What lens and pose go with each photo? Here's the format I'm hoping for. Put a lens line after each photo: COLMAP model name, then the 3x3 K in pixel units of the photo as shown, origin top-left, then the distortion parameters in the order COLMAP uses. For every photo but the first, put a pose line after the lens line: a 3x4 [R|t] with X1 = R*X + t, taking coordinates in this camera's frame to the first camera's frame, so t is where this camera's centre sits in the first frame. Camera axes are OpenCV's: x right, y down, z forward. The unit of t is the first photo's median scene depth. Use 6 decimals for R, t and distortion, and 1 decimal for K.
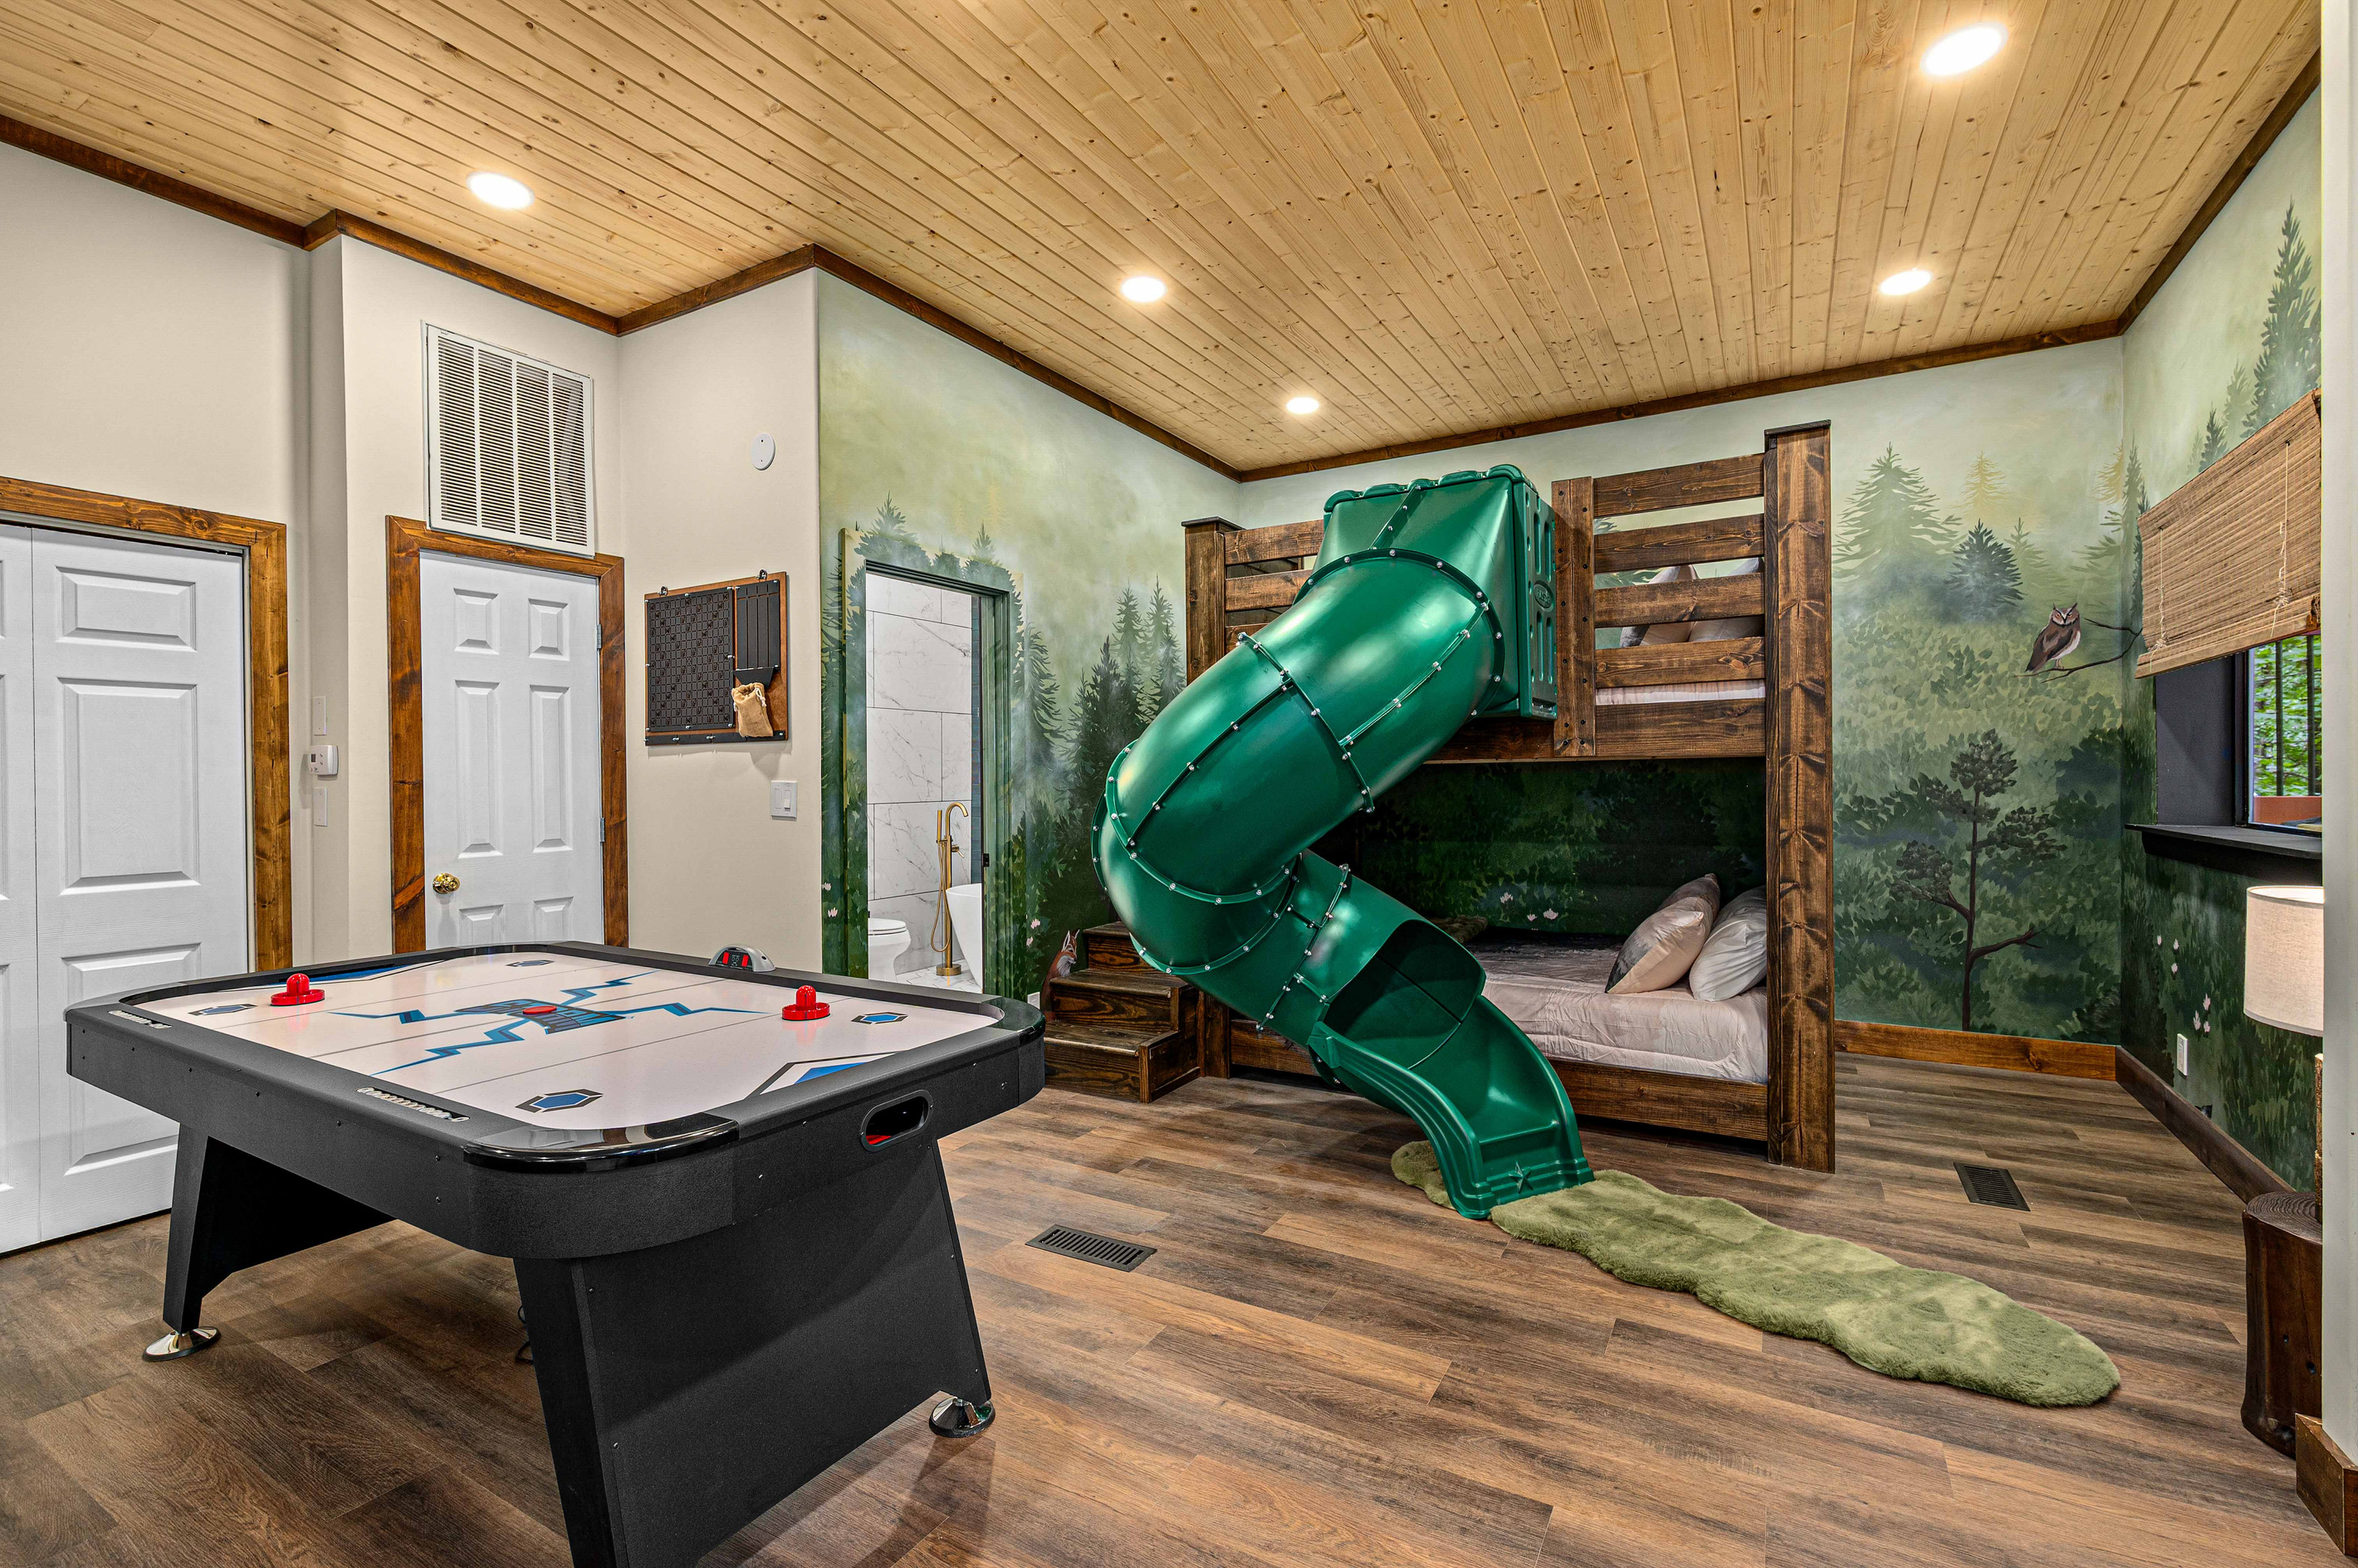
lens RADIAL K [[1046.6, 0, 1174.7], [0, 1046.6, 784.5], [0, 0, 1]] dist [-0.000017, -0.000158]
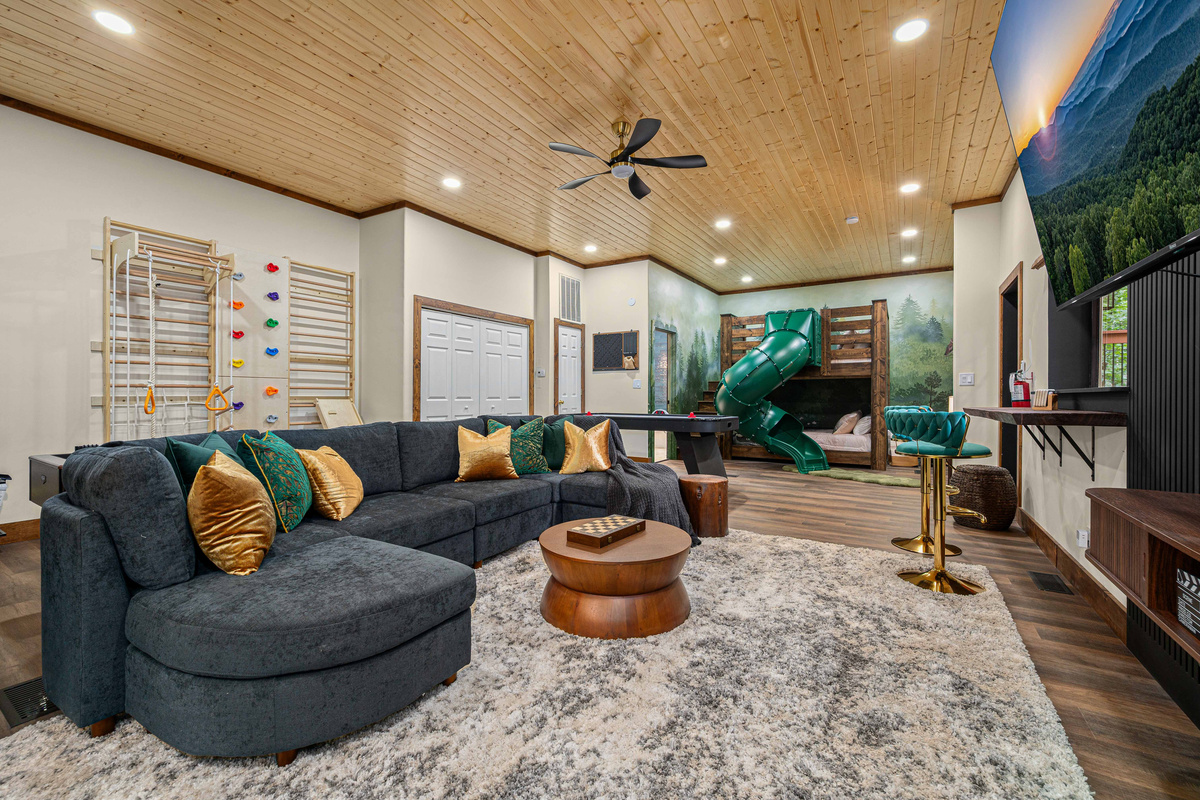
lens RADIAL K [[487.1, 0, 602.0], [0, 487.1, 398.3], [0, 0, 1]] dist [-0.002457, 0.000318]
pose [[0.999583, 0.010974, -0.026693, -0.459022], [-0.010989, 0.999940, -0.000420, 0.074682], [0.026687, 0.000713, 0.999644, -0.968229]]
